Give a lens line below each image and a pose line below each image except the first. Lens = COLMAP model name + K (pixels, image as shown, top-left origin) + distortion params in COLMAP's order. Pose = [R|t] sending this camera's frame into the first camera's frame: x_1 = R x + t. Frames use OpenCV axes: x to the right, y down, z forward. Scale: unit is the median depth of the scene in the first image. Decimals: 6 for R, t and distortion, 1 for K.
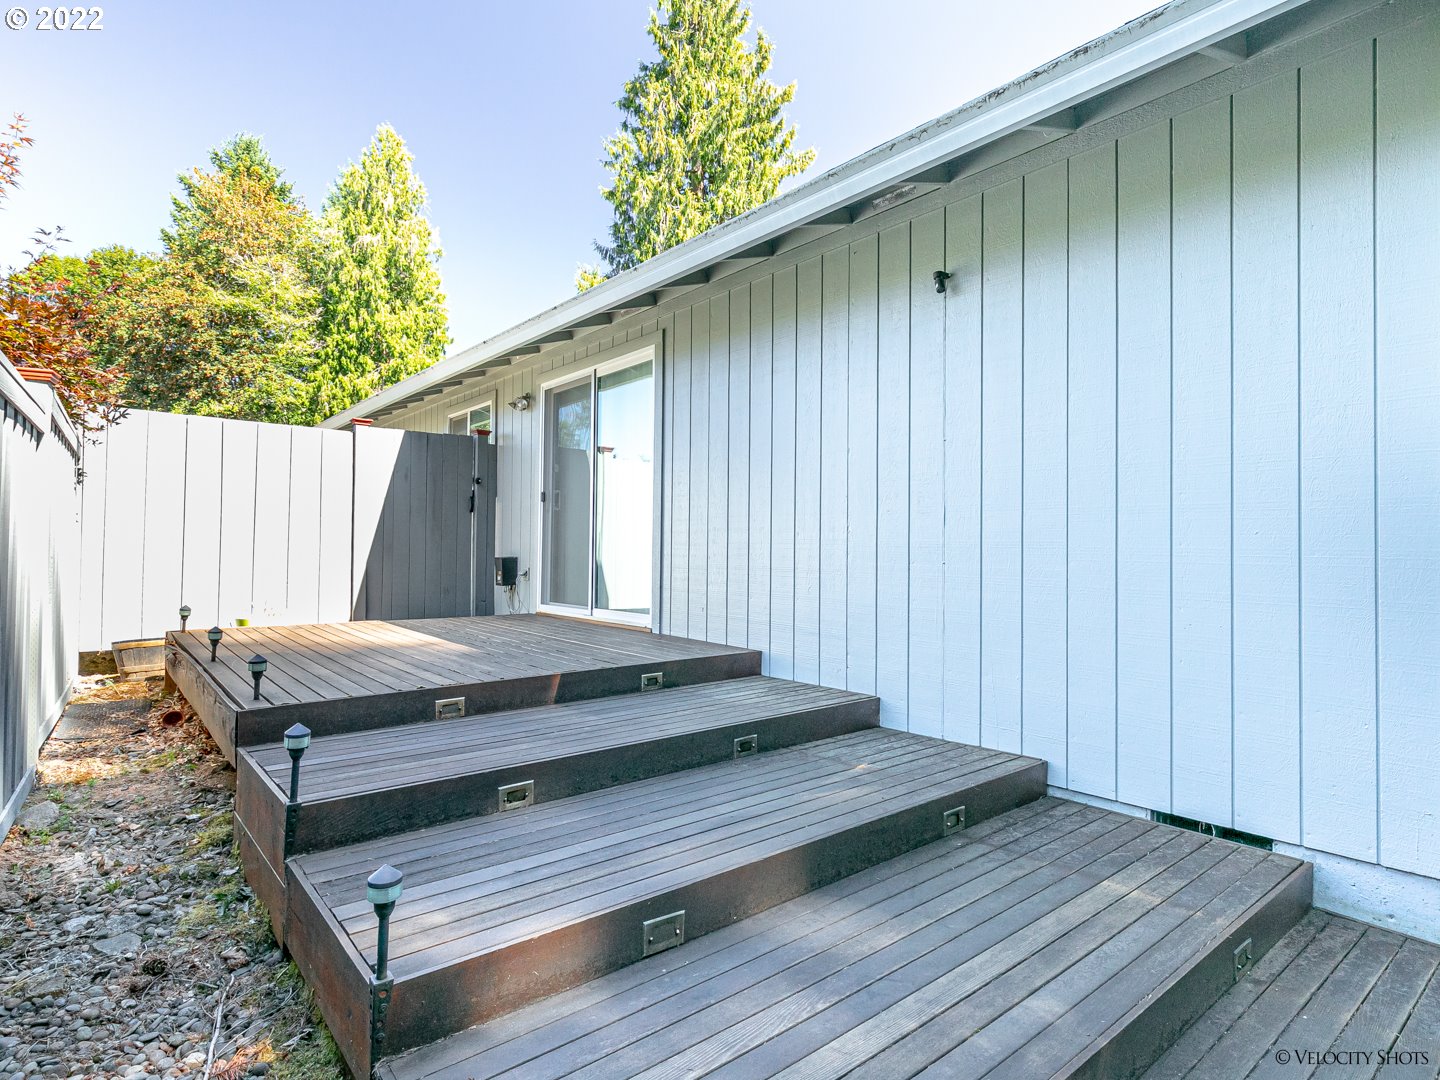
lens RADIAL K [[653.3, 0, 720.0], [0, 653.3, 544.7], [0, 0, 1]] dist [0.001519, -0.000227]
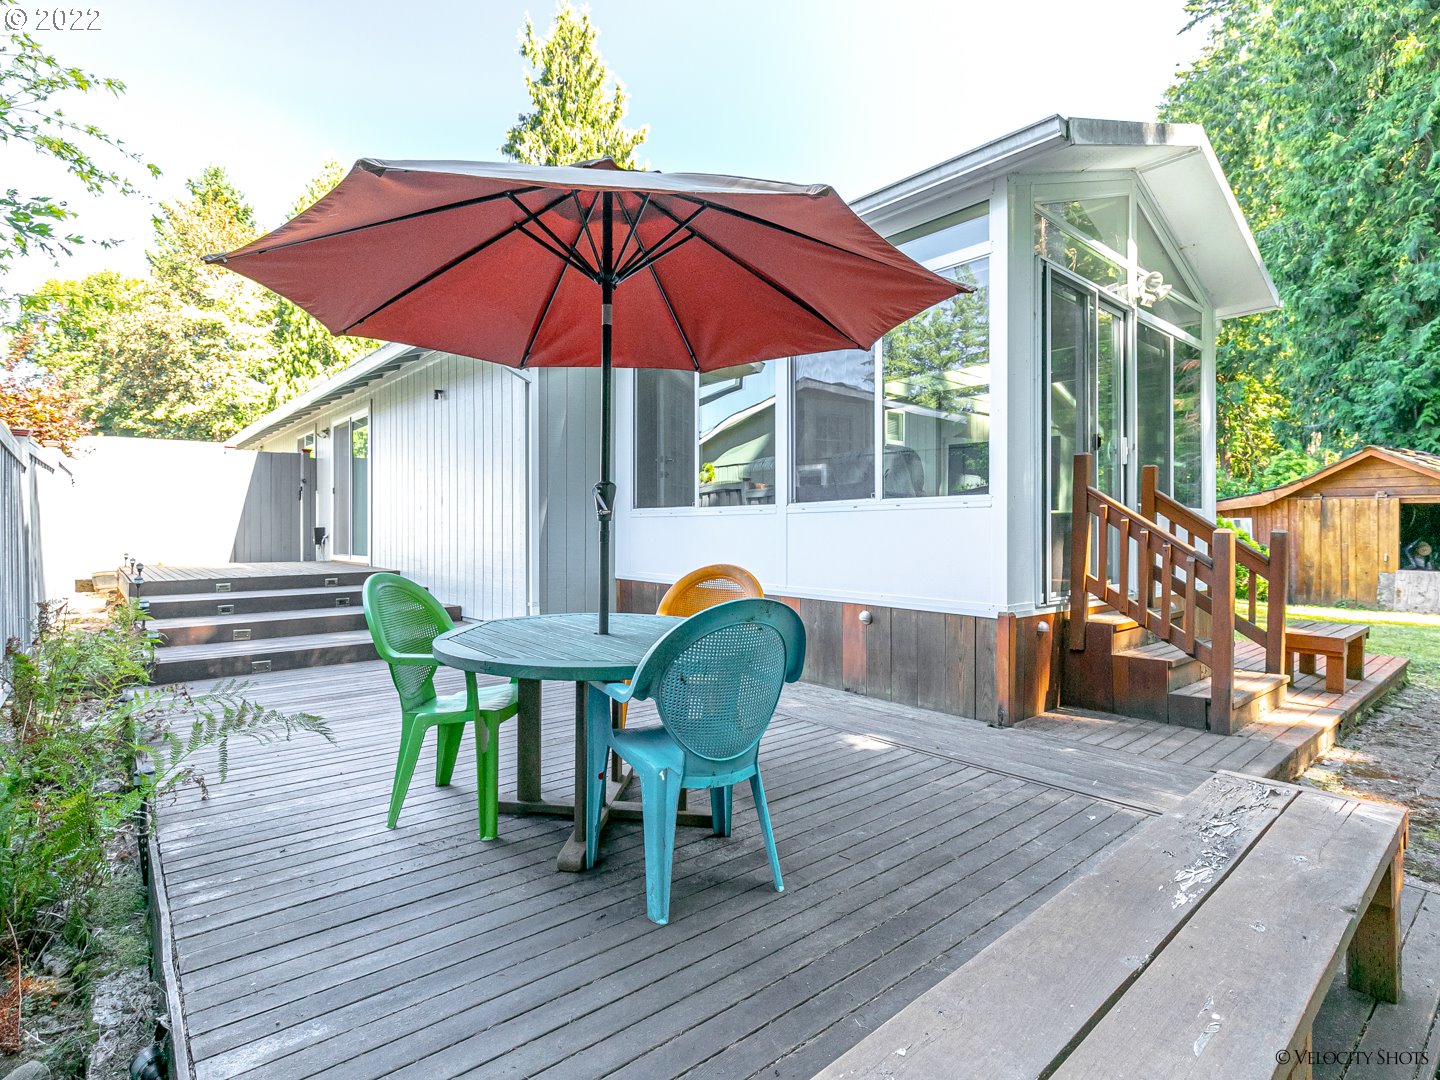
lens RADIAL K [[733.3, 0, 715.4], [0, 733.3, 535.7], [0, 0, 1]] dist [0.007588, -0.000706]
pose [[0.997527, -0.009479, -0.069645, 0.246442], [0.010407, 0.999862, 0.012971, 0.008505], [0.069513, -0.013664, 0.997487, -0.240820]]
